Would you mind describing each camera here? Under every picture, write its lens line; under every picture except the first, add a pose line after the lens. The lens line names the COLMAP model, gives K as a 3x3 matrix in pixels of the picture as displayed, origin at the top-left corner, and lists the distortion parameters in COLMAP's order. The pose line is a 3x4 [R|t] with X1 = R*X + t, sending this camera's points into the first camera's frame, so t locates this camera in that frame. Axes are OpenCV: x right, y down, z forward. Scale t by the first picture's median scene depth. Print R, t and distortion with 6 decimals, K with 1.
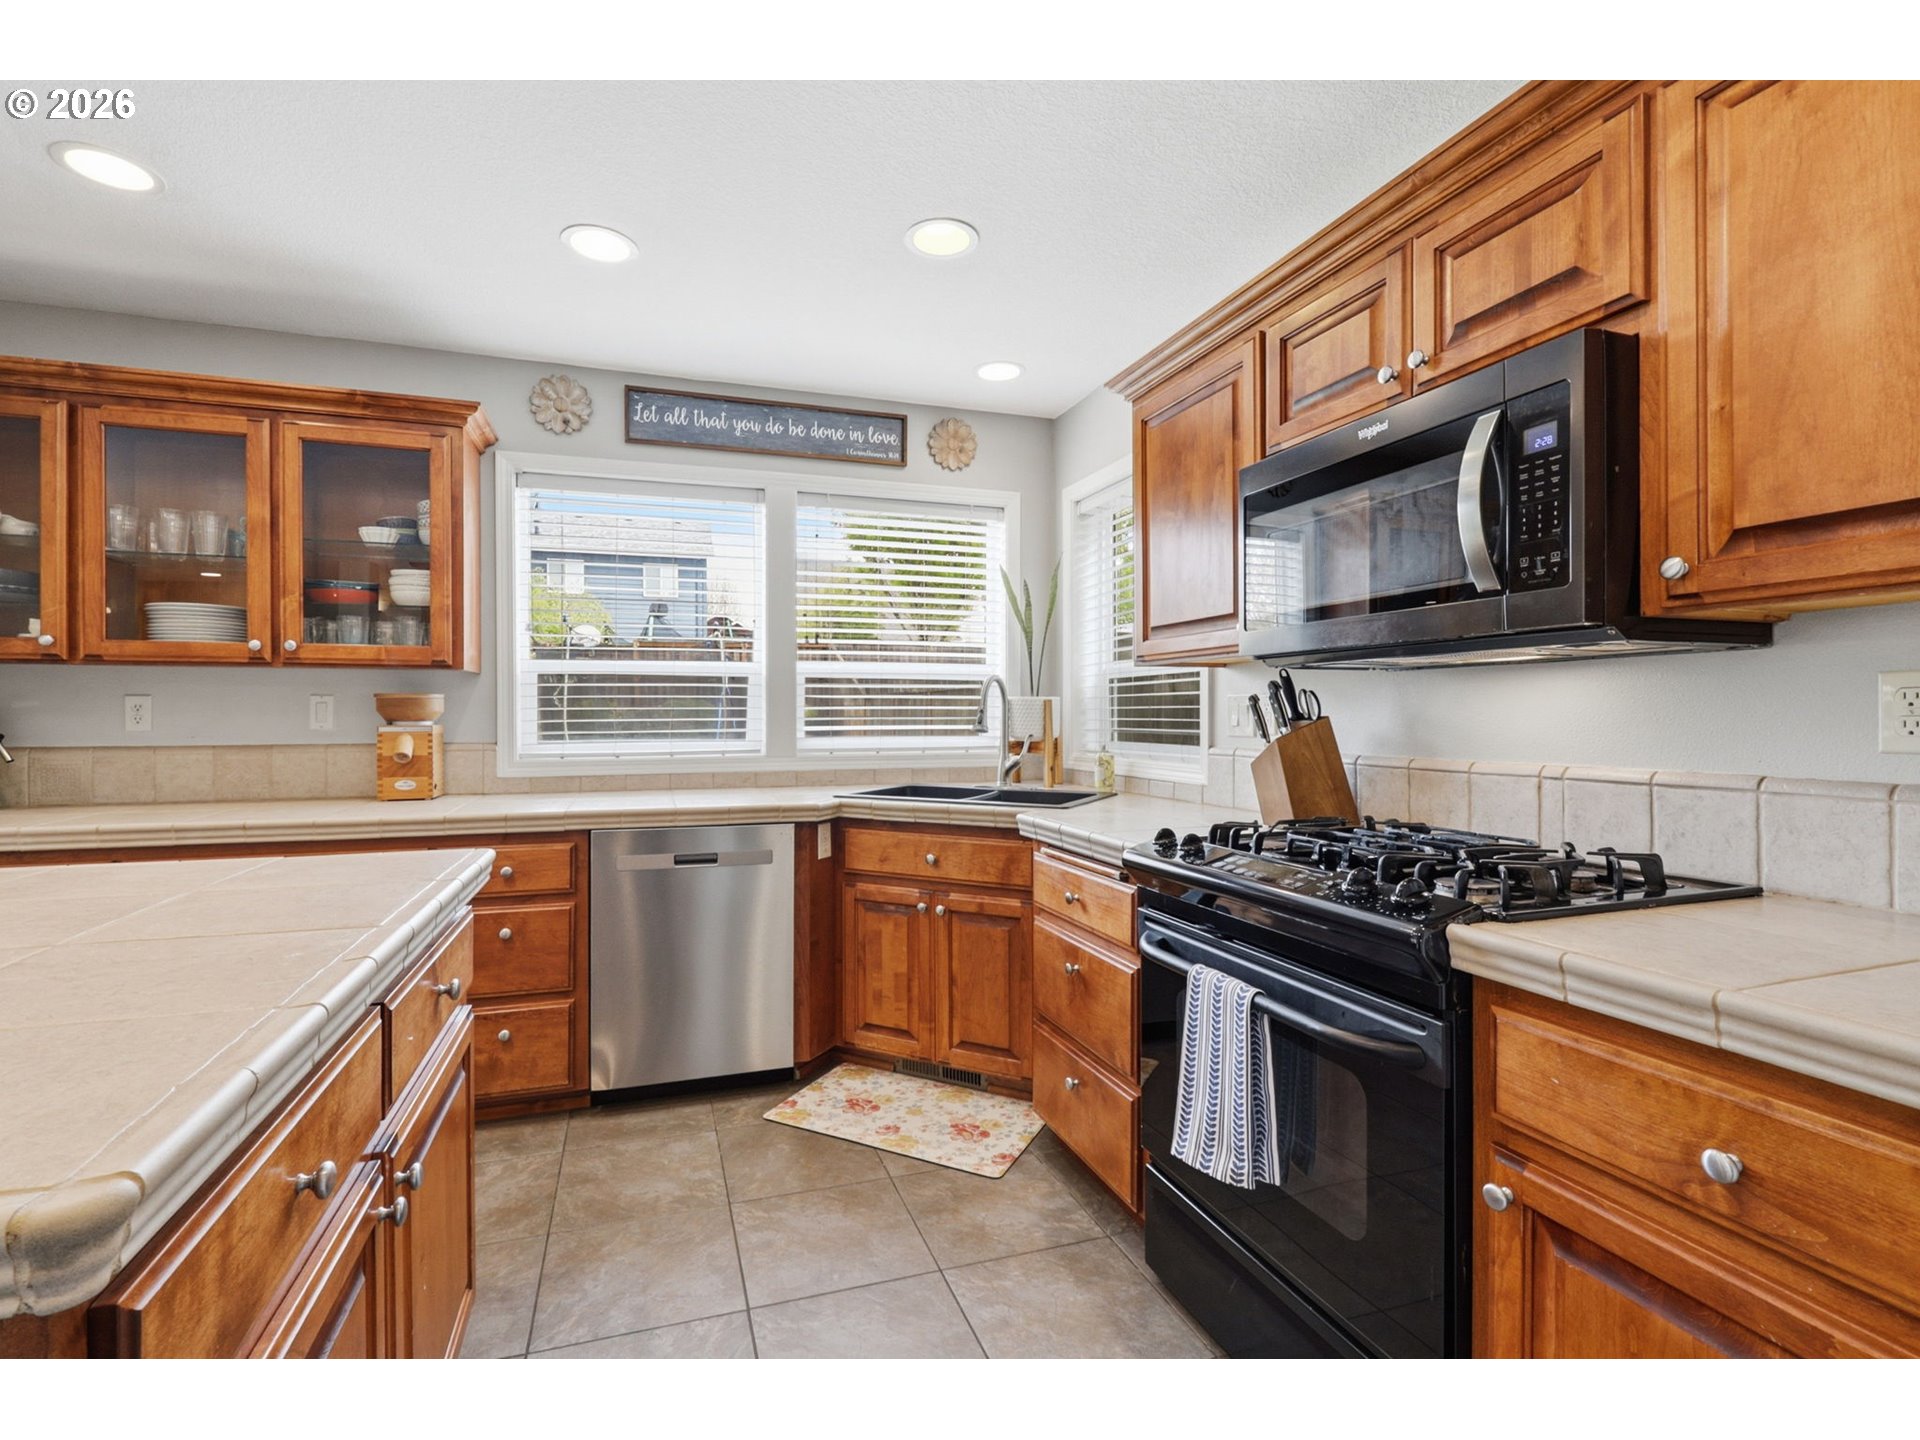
lens RADIAL K [[889.4, 0, 935.8], [0, 889.4, 719.4], [0, 0, 1]] dist [-0.002683, -0.000319]
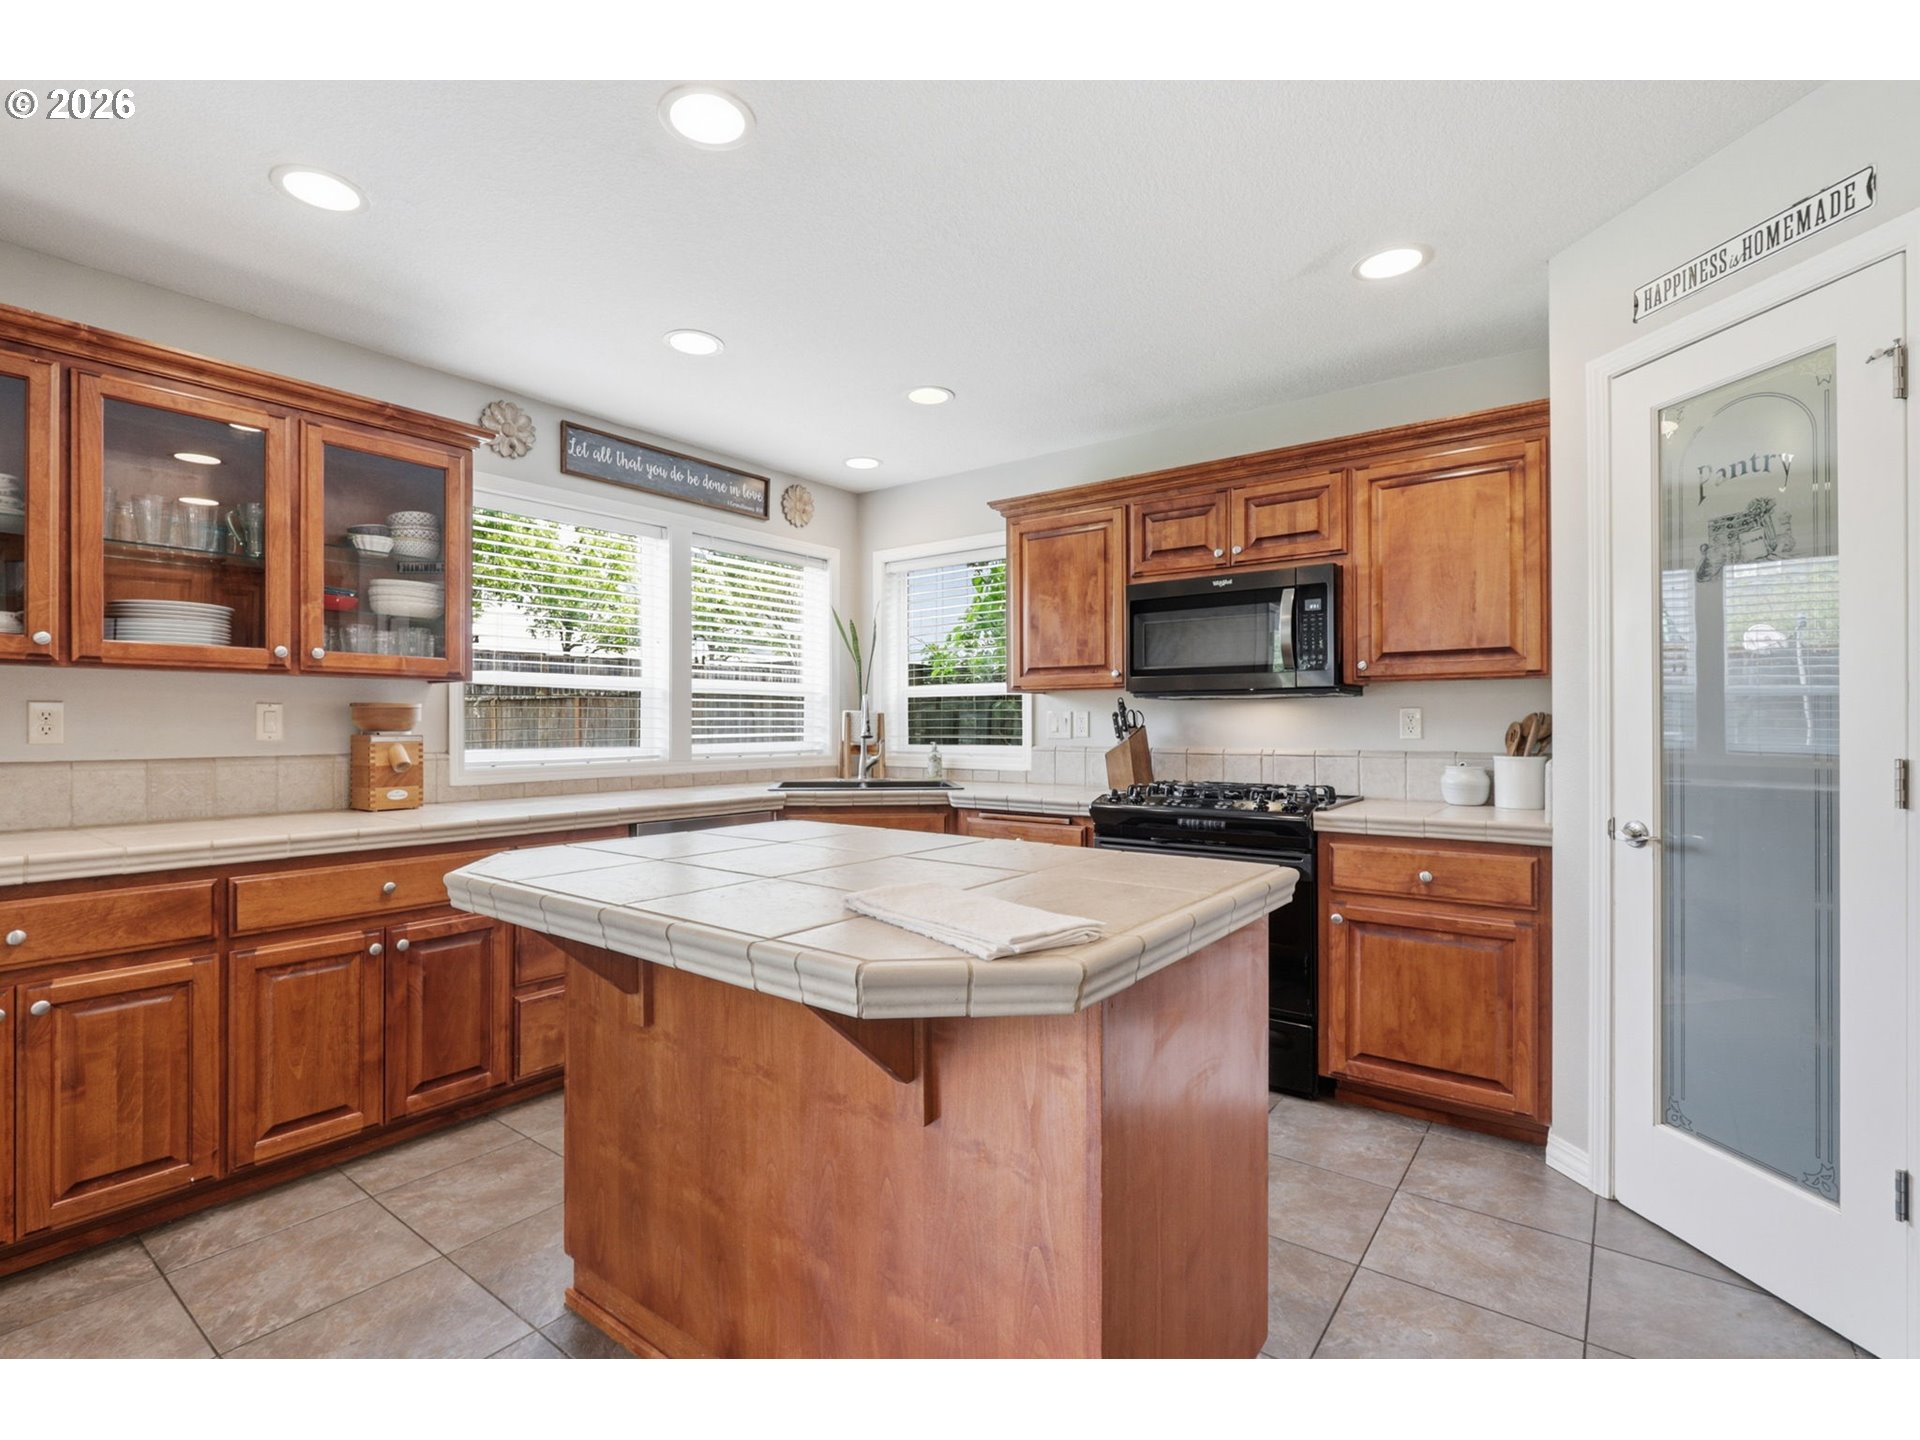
lens RADIAL K [[898.2, 0, 934.3], [0, 898.2, 723.4], [0, 0, 1]] dist [0.002648, -0.000730]
pose [[0.831235, 0.000930, 0.555920, -0.704266], [0.003068, 0.999976, -0.006260, 0.001787], [-0.555913, 0.006909, 0.831212, -0.192960]]
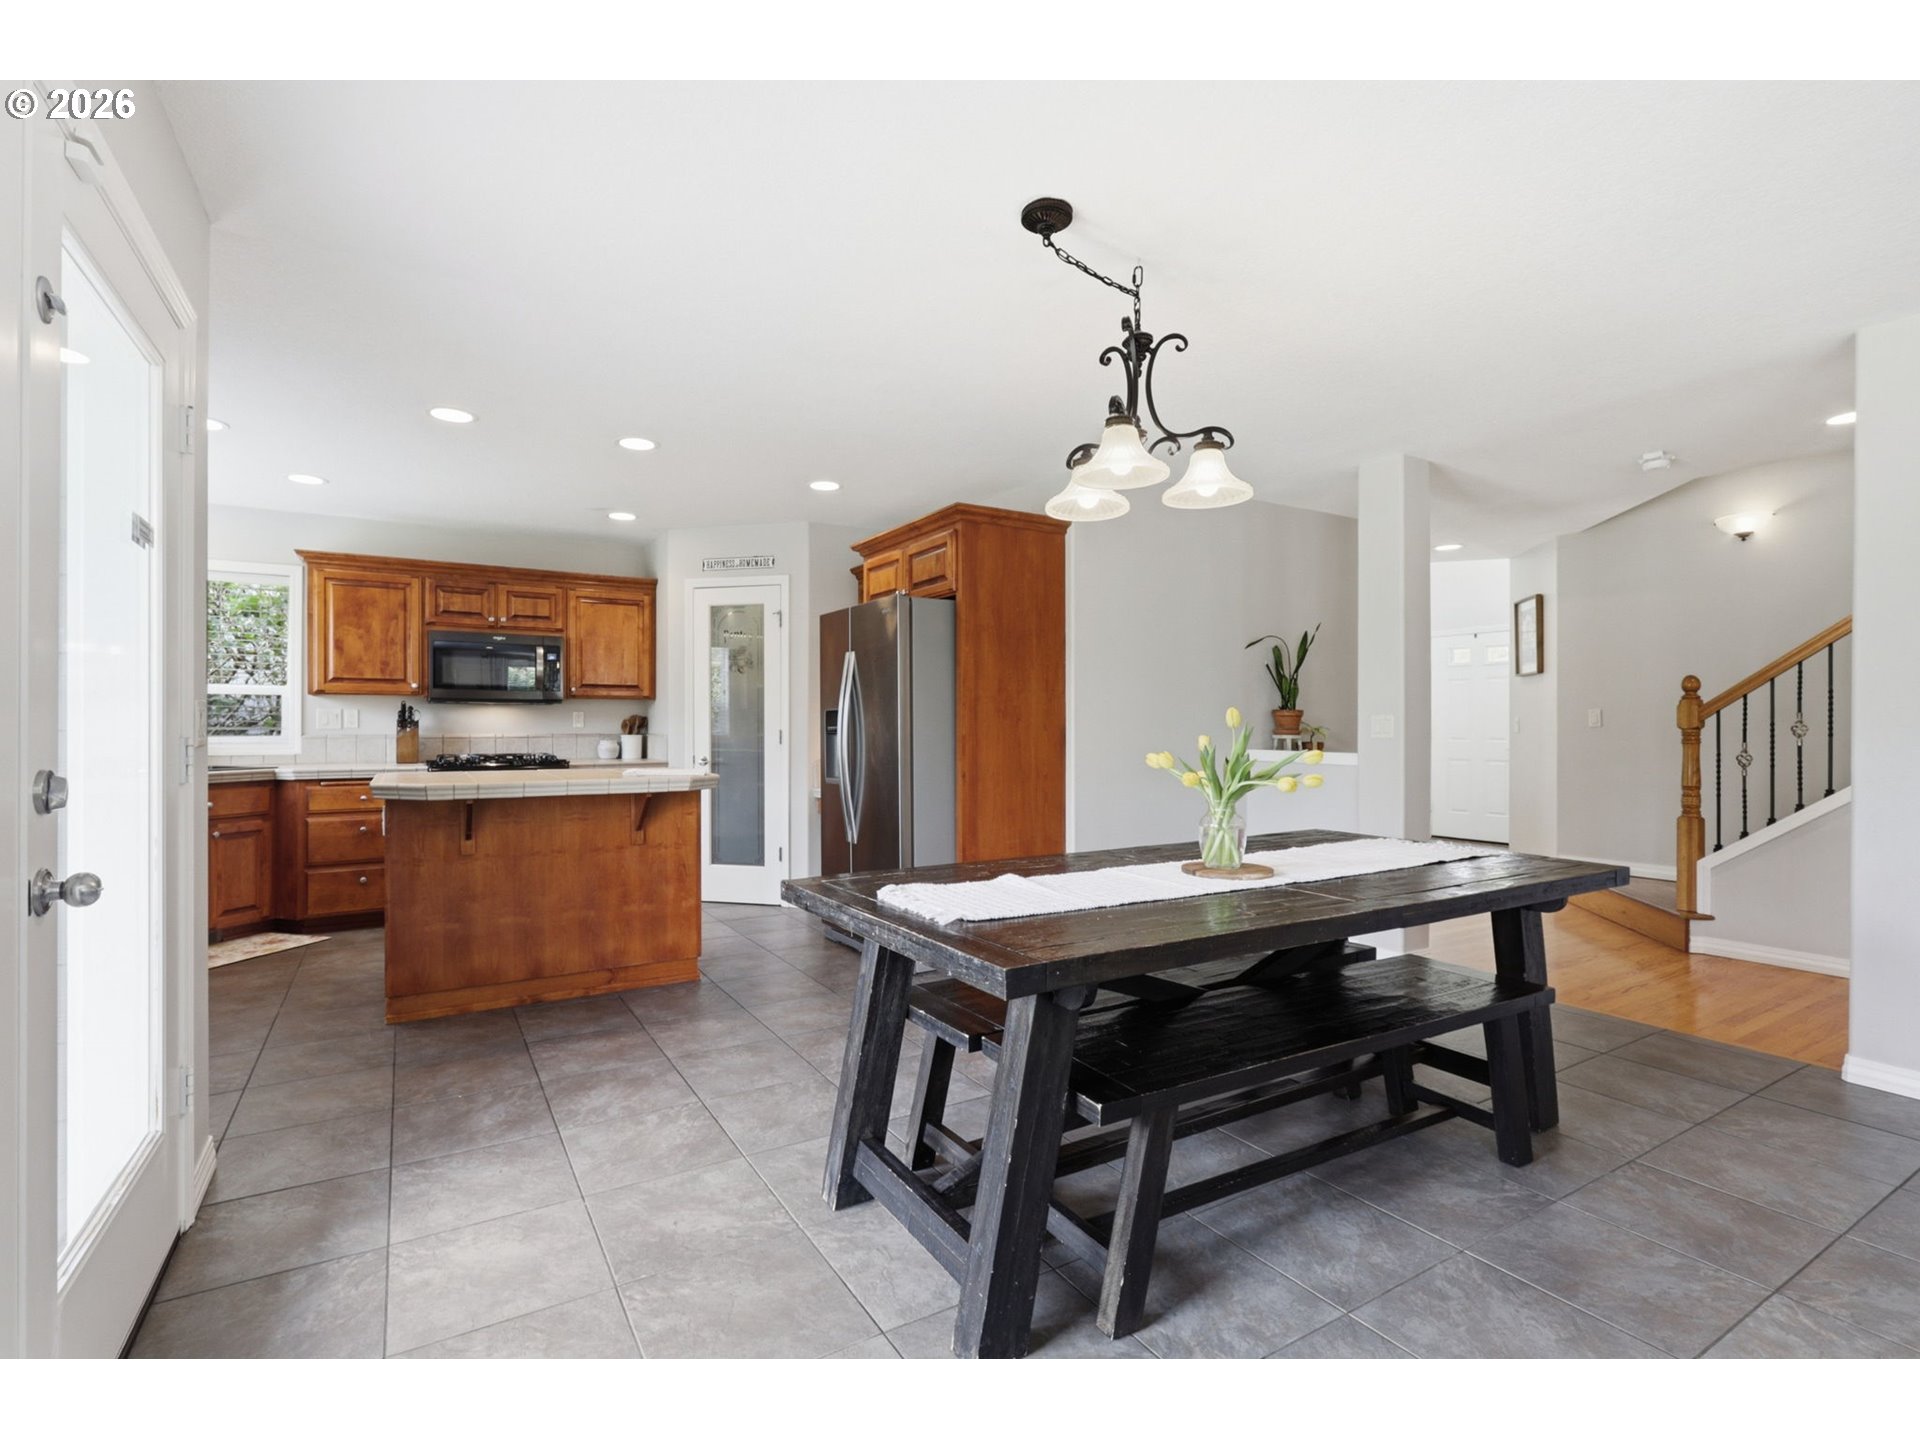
lens RADIAL K [[898.2, 0, 934.3], [0, 898.2, 723.4], [0, 0, 1]] dist [0.002648, -0.000730]
pose [[-0.217234, 0.005948, 0.976101, -1.999270], [0.005488, 0.999973, -0.004872, 0.022651], [-0.976104, 0.004299, -0.217261, 0.057950]]
